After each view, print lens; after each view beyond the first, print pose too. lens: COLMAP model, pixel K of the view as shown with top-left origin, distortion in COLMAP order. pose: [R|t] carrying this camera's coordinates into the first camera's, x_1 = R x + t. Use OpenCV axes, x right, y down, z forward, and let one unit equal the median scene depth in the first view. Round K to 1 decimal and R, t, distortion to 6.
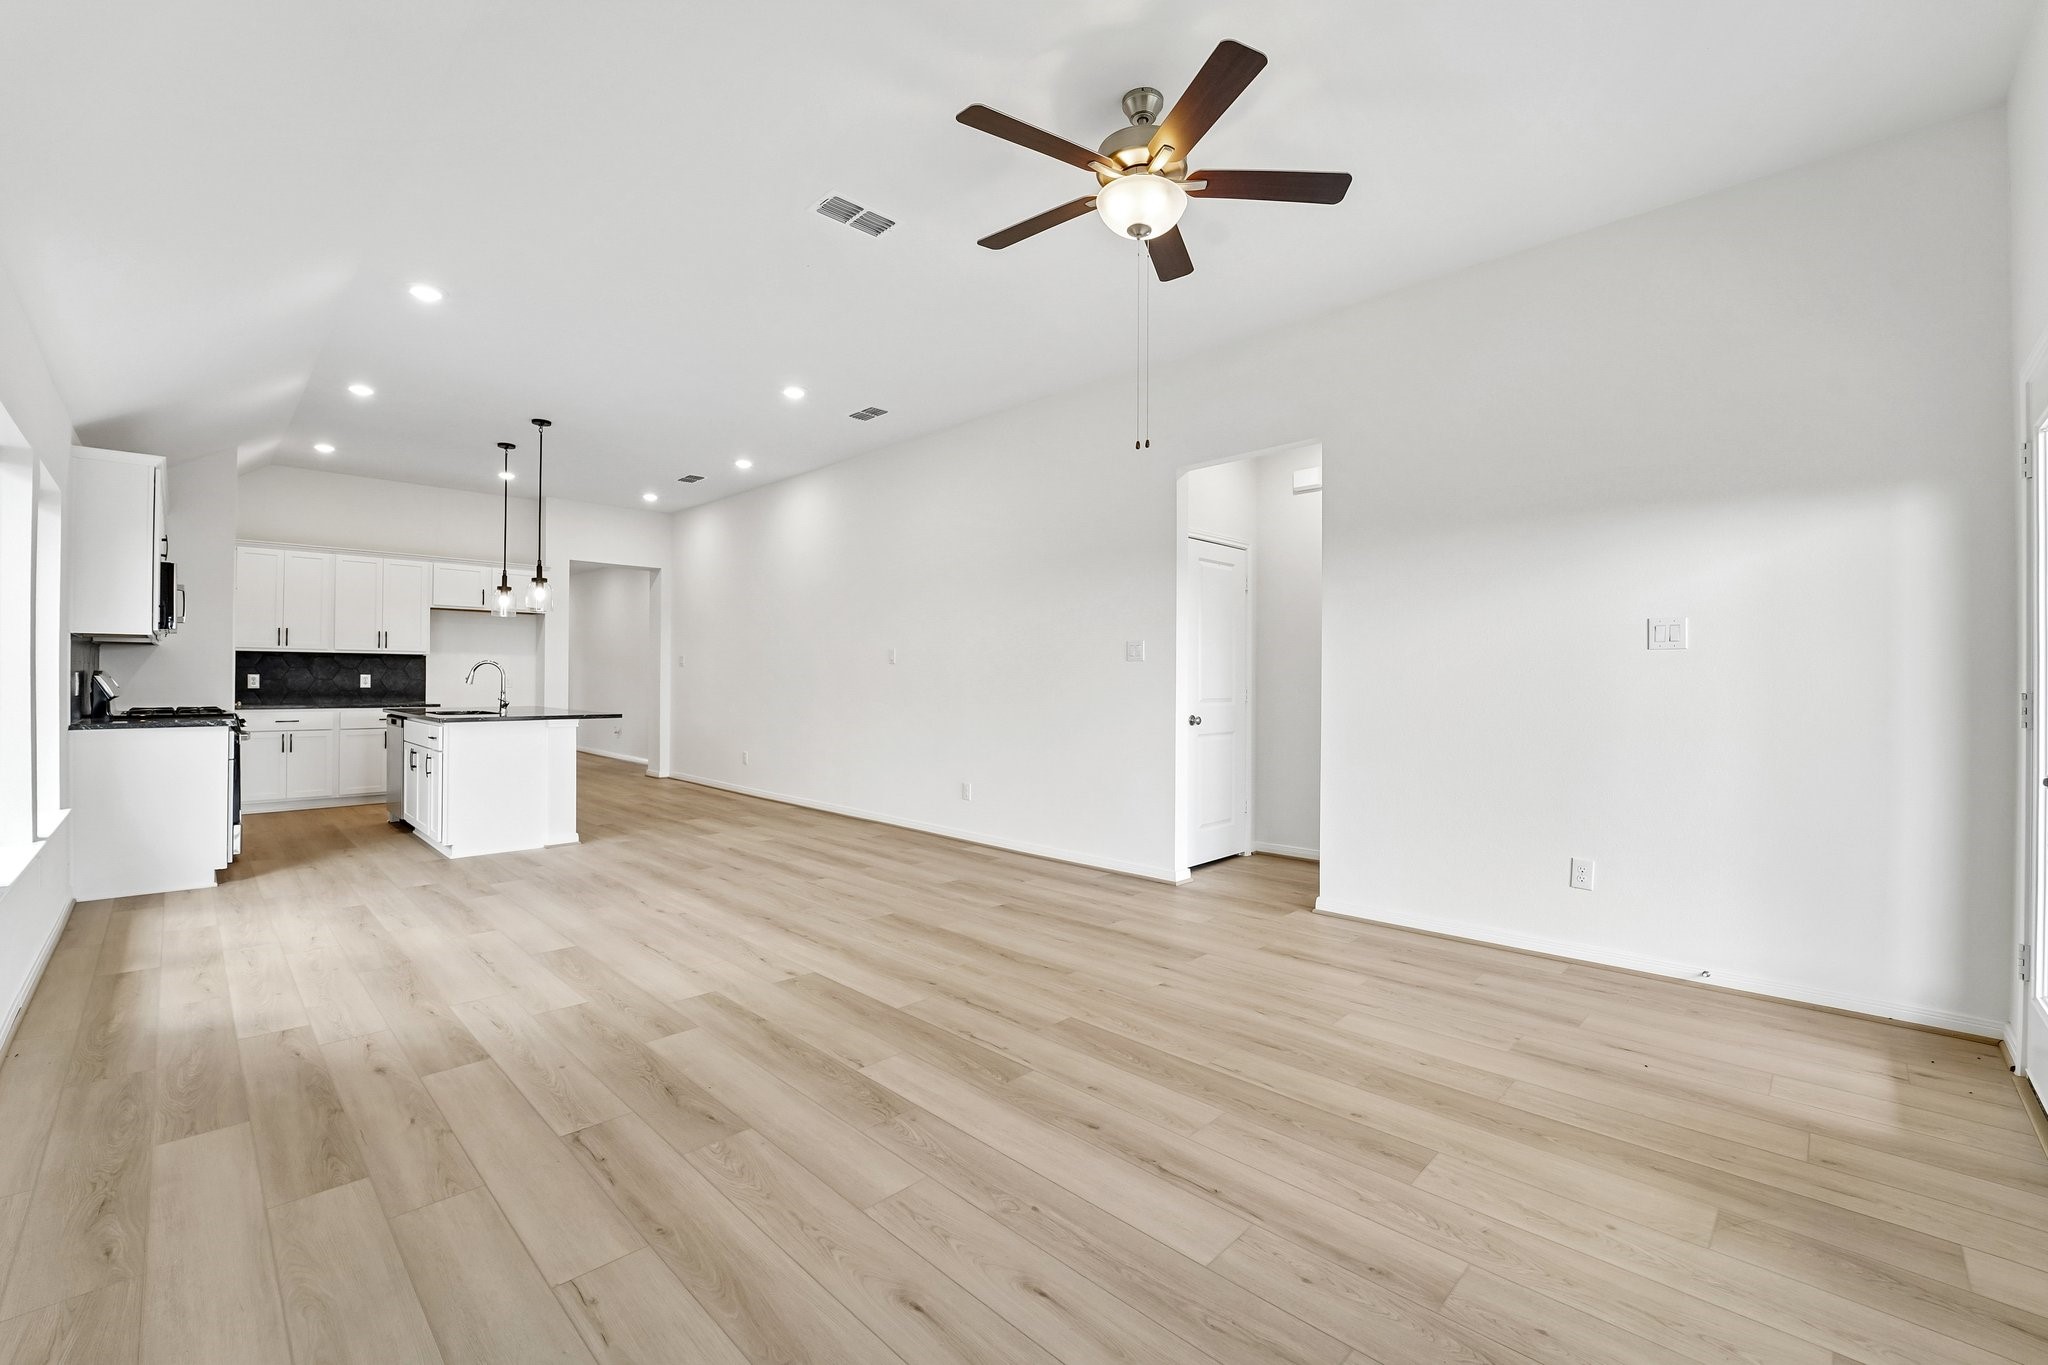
lens RADIAL K [[849.9, 0, 1020.0], [0, 849.9, 675.3], [0, 0, 1]] dist [-0.018693, -0.000041]
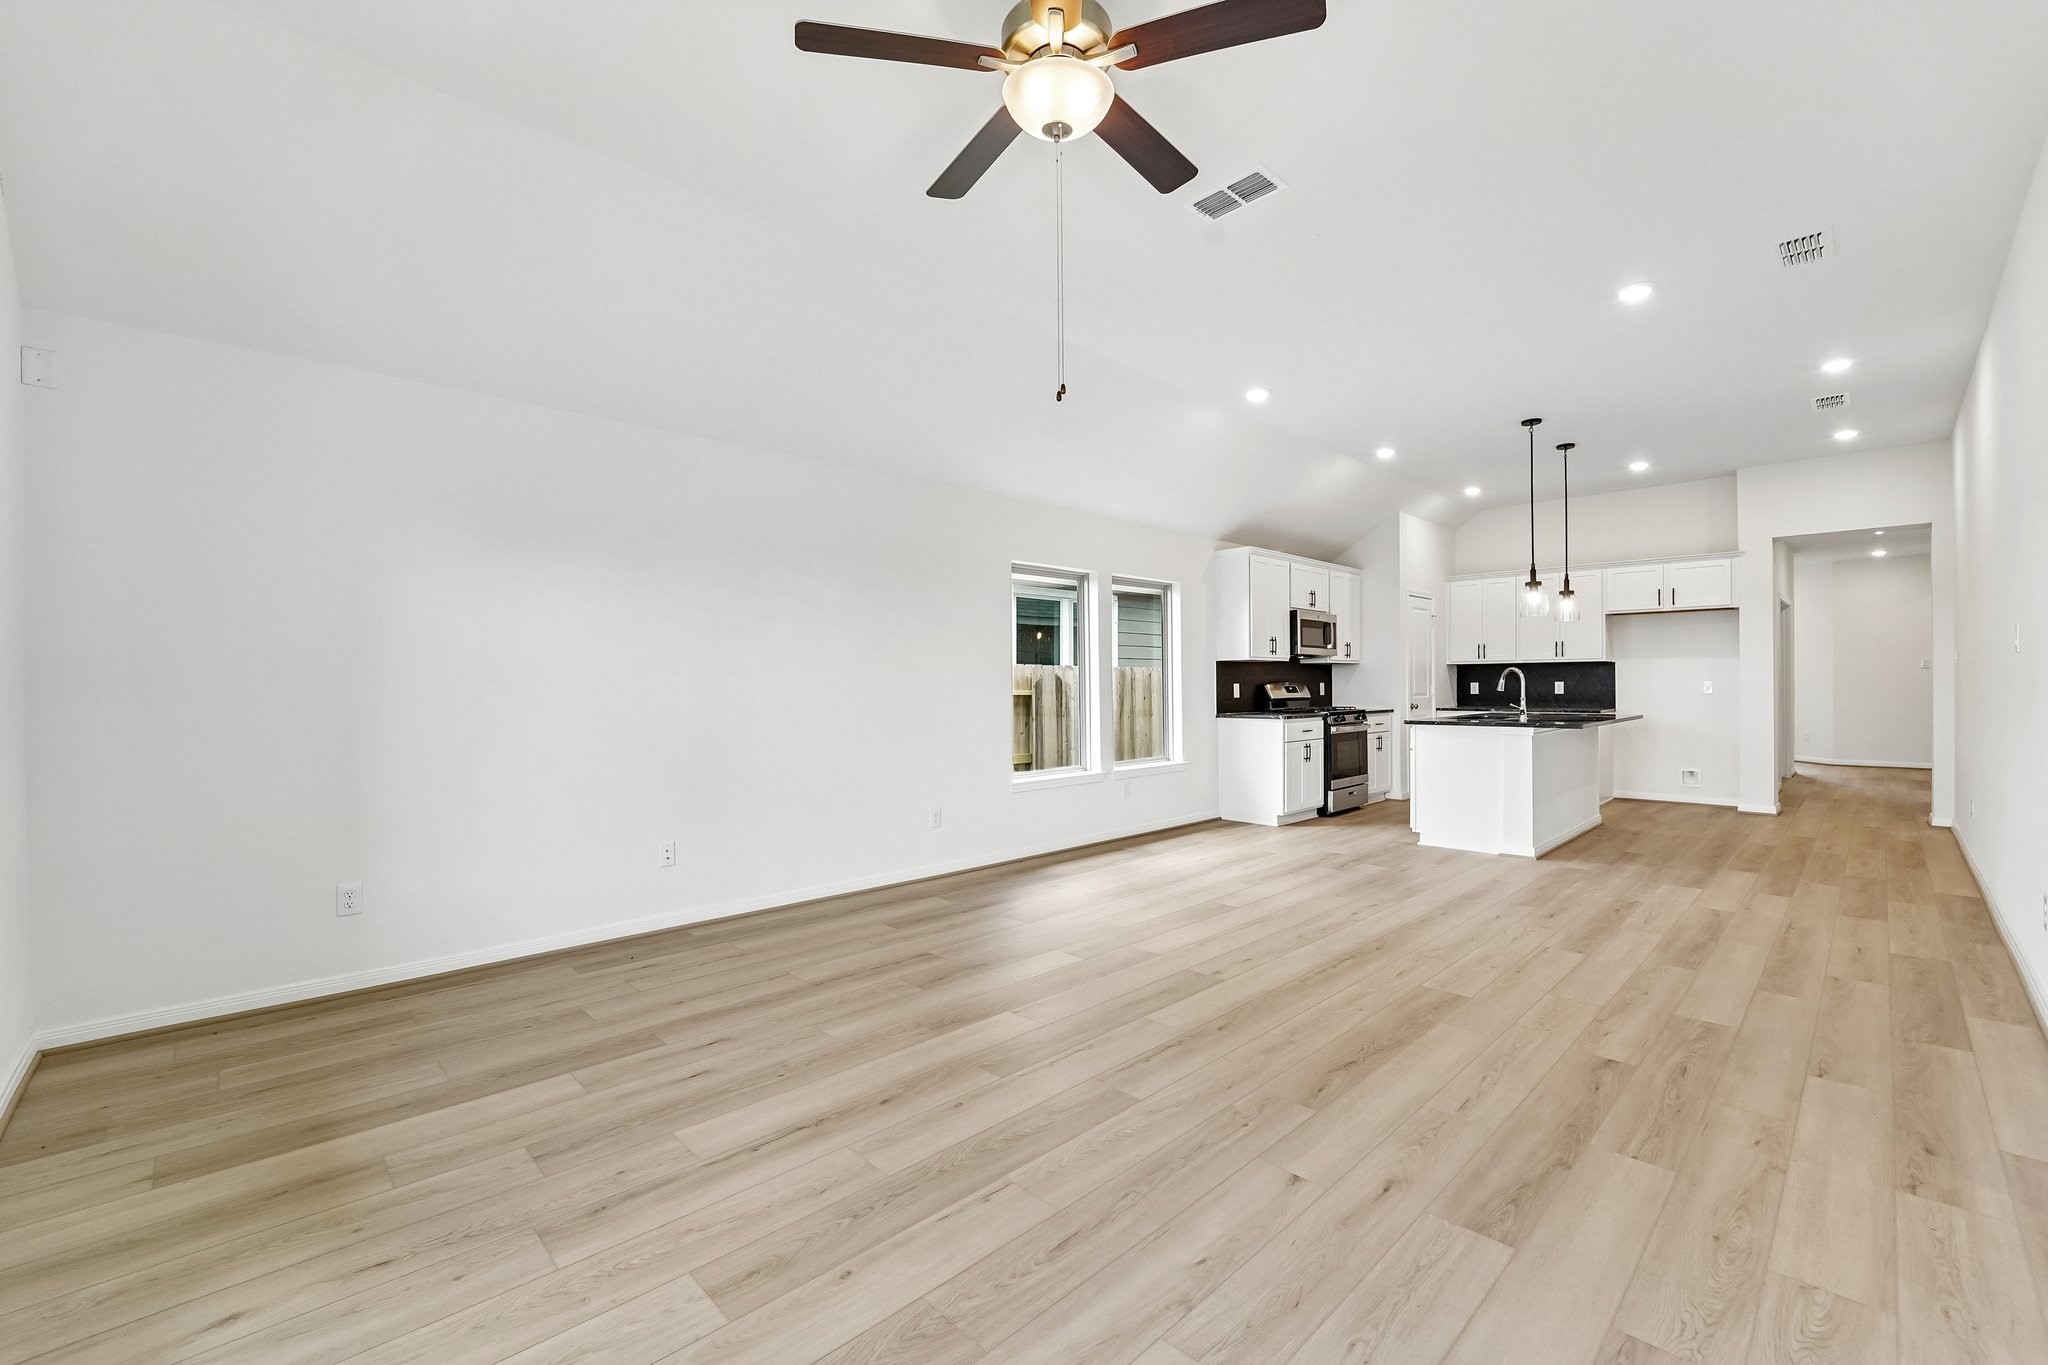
lens RADIAL K [[849.9, 0, 1024.4], [0, 849.9, 688.7], [0, 0, 1]] dist [-0.018693, -0.000041]
pose [[-0.023046, -0.001793, -0.999733, 0.737304], [0.010398, 0.999944, -0.002033, 0.007111], [0.999680, -0.010442, -0.023027, 0.766008]]
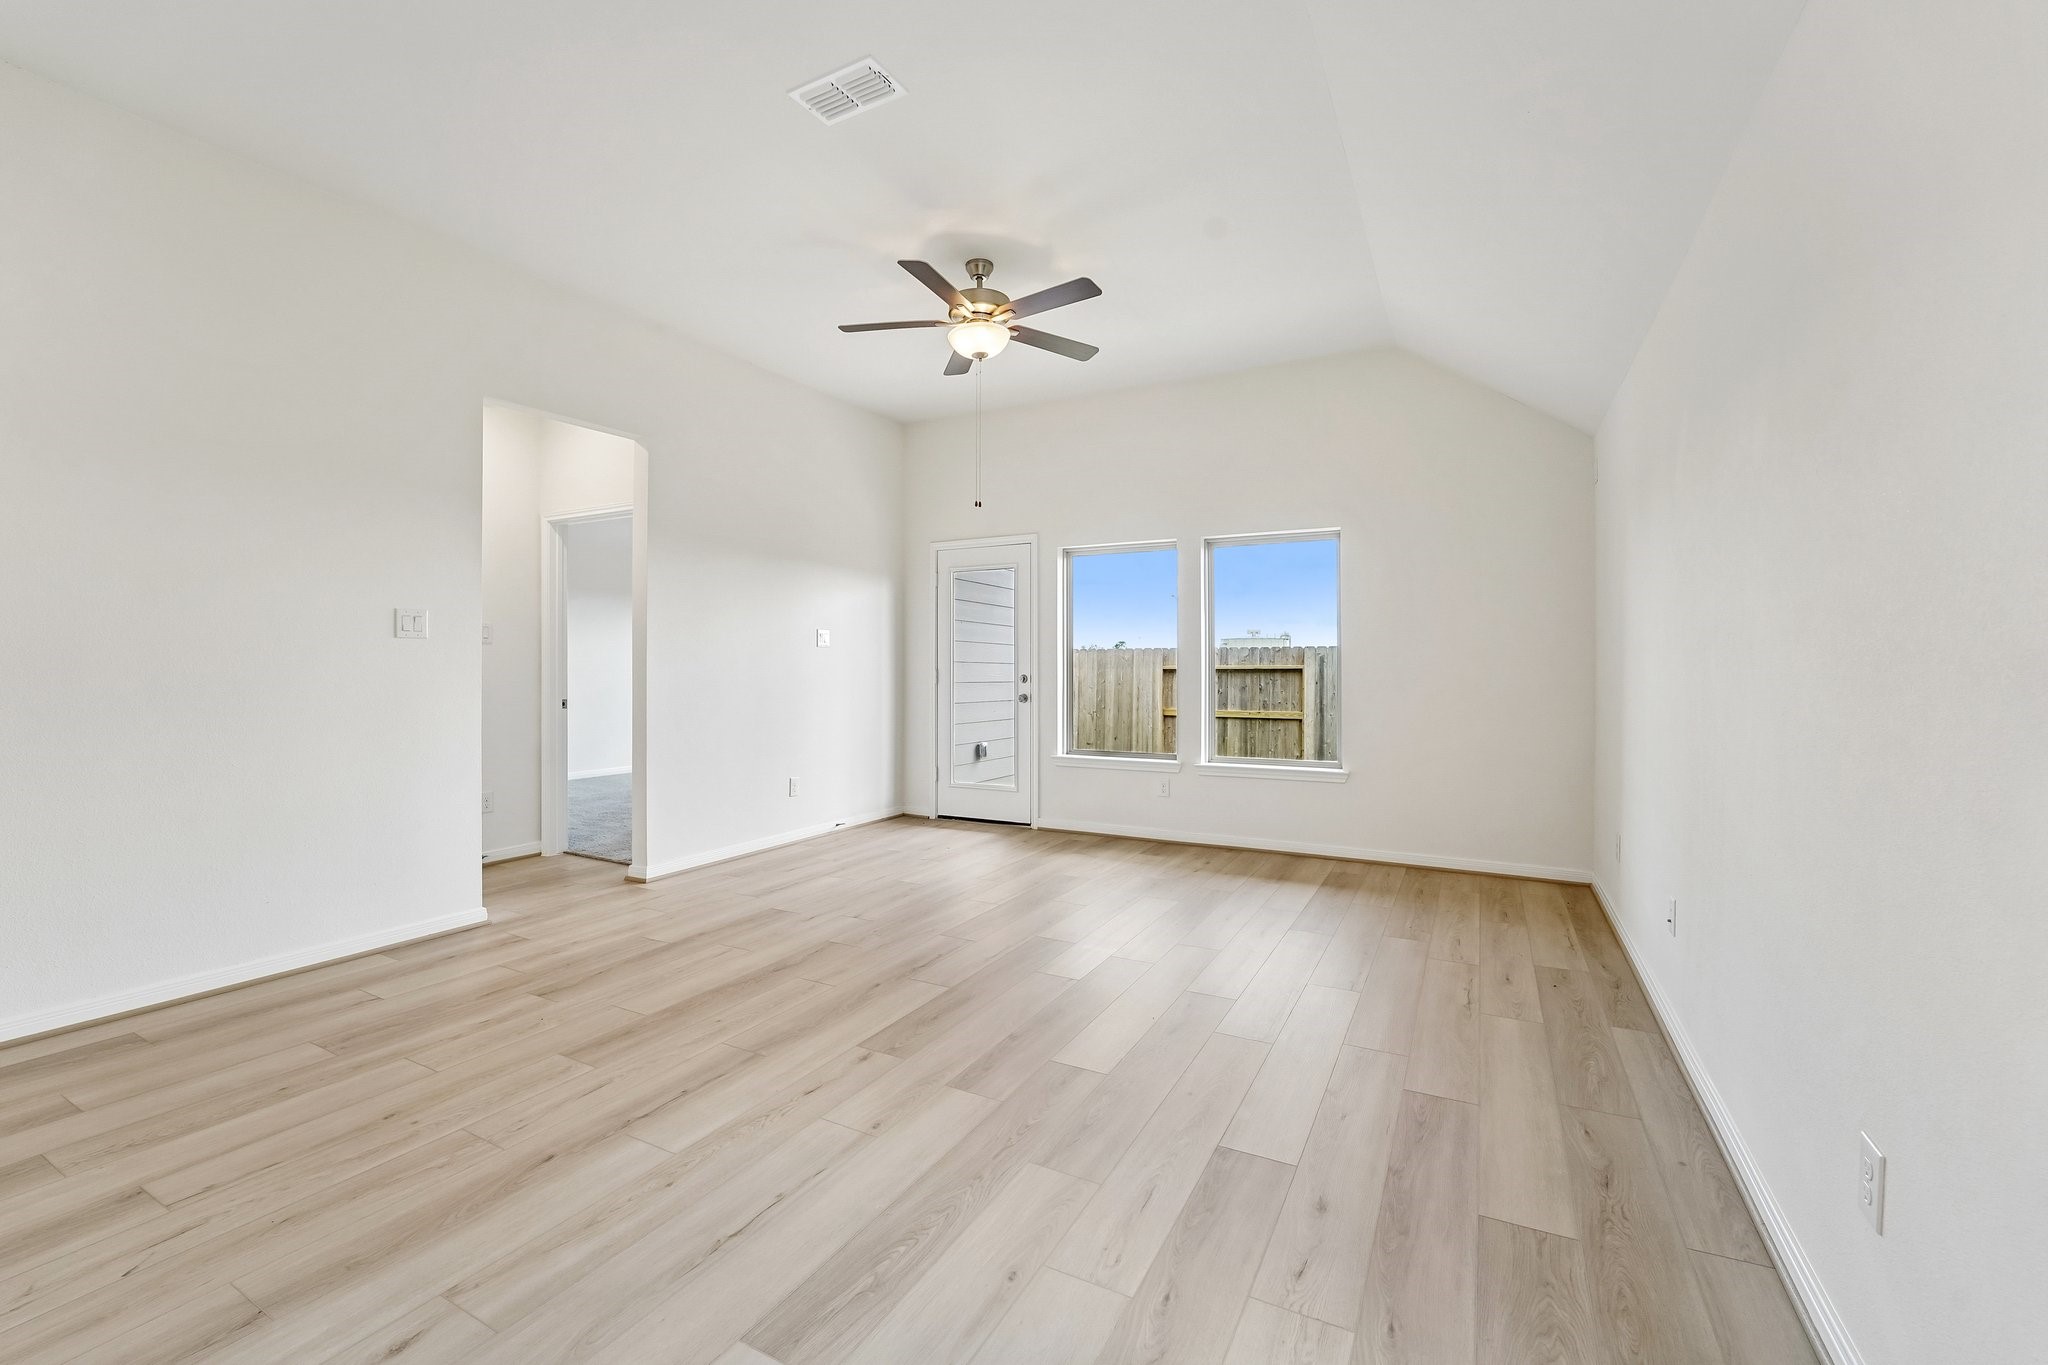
lens RADIAL K [[849.9, 0, 1020.9], [0, 849.9, 679.8], [0, 0, 1]] dist [-0.018693, -0.000041]
pose [[-0.278092, -0.020952, 0.960326, -0.989517], [-0.009332, 0.999774, 0.019111, -0.000143], [-0.960509, -0.003647, -0.278224, 1.039939]]
